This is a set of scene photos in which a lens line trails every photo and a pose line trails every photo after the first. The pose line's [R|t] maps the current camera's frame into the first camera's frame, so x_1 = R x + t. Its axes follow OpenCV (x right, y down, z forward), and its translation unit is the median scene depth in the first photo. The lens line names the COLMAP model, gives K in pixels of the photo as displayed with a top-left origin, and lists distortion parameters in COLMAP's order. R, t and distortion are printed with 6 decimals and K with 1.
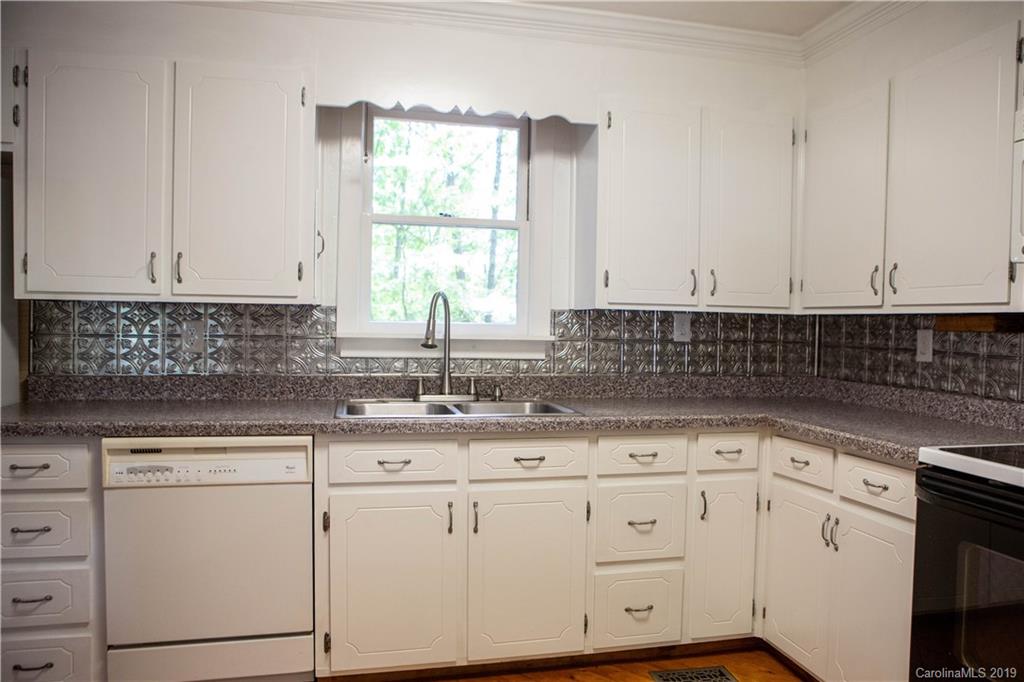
lens RADIAL K [[762.1, 0, 535.5], [0, 762.1, 345.5], [0, 0, 1]] dist [-0.058503, 0.015560]
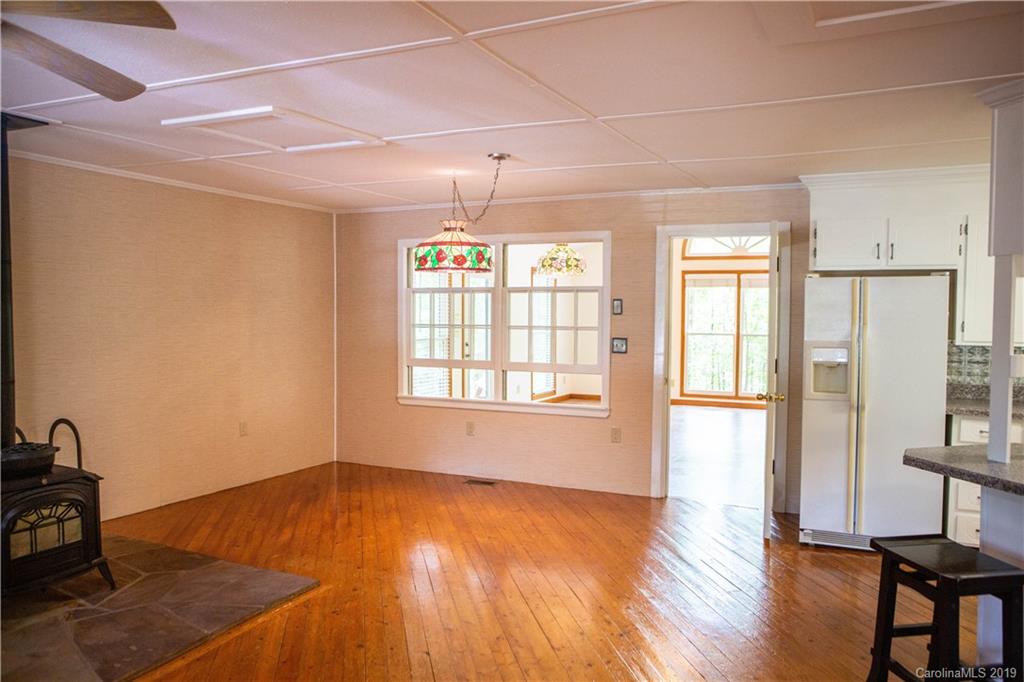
lens RADIAL K [[773.0, 0, 512.7], [0, 773.0, 350.2], [0, 0, 1]] dist [-0.098964, 0.095897]
pose [[0.771484, 0.021505, -0.635885, -0.286701], [-0.010955, 0.999729, 0.020519, -0.064552], [0.636154, -0.008864, 0.771511, -1.044307]]
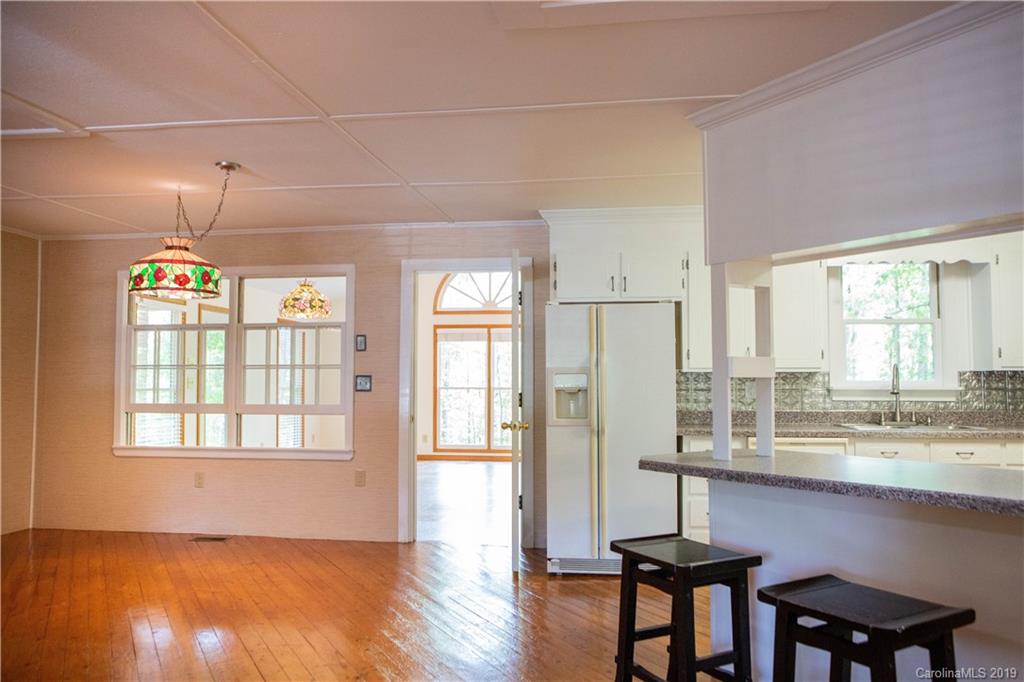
lens RADIAL K [[773.0, 0, 516.4], [0, 773.0, 347.4], [0, 0, 1]] dist [-0.098964, 0.095897]
pose [[0.930530, -0.032317, -0.364786, -0.296567], [0.004338, 0.997001, -0.077261, 0.026026], [0.366189, 0.070311, 0.927880, -0.955575]]
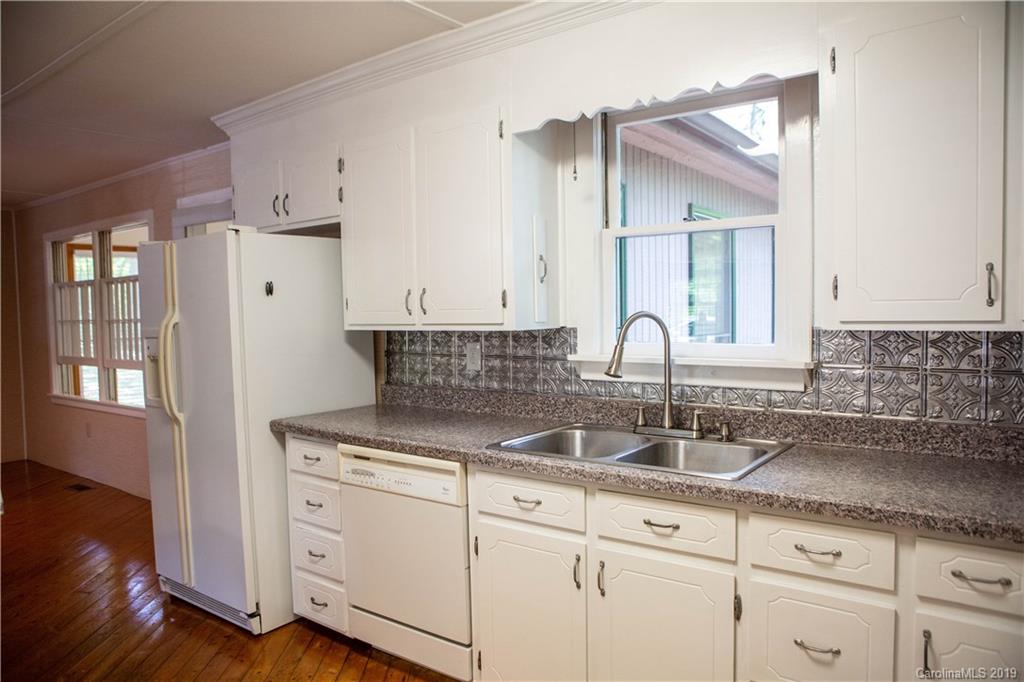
lens RADIAL K [[714.0, 0, 489.6], [0, 714.0, 344.9], [0, 0, 1]] dist [-0.093194, 0.060477]
pose [[0.618502, 0.010026, -0.785720, 0.403040], [0.009239, 0.999757, 0.020030, -0.049961], [0.785729, -0.019648, 0.618258, 0.344734]]
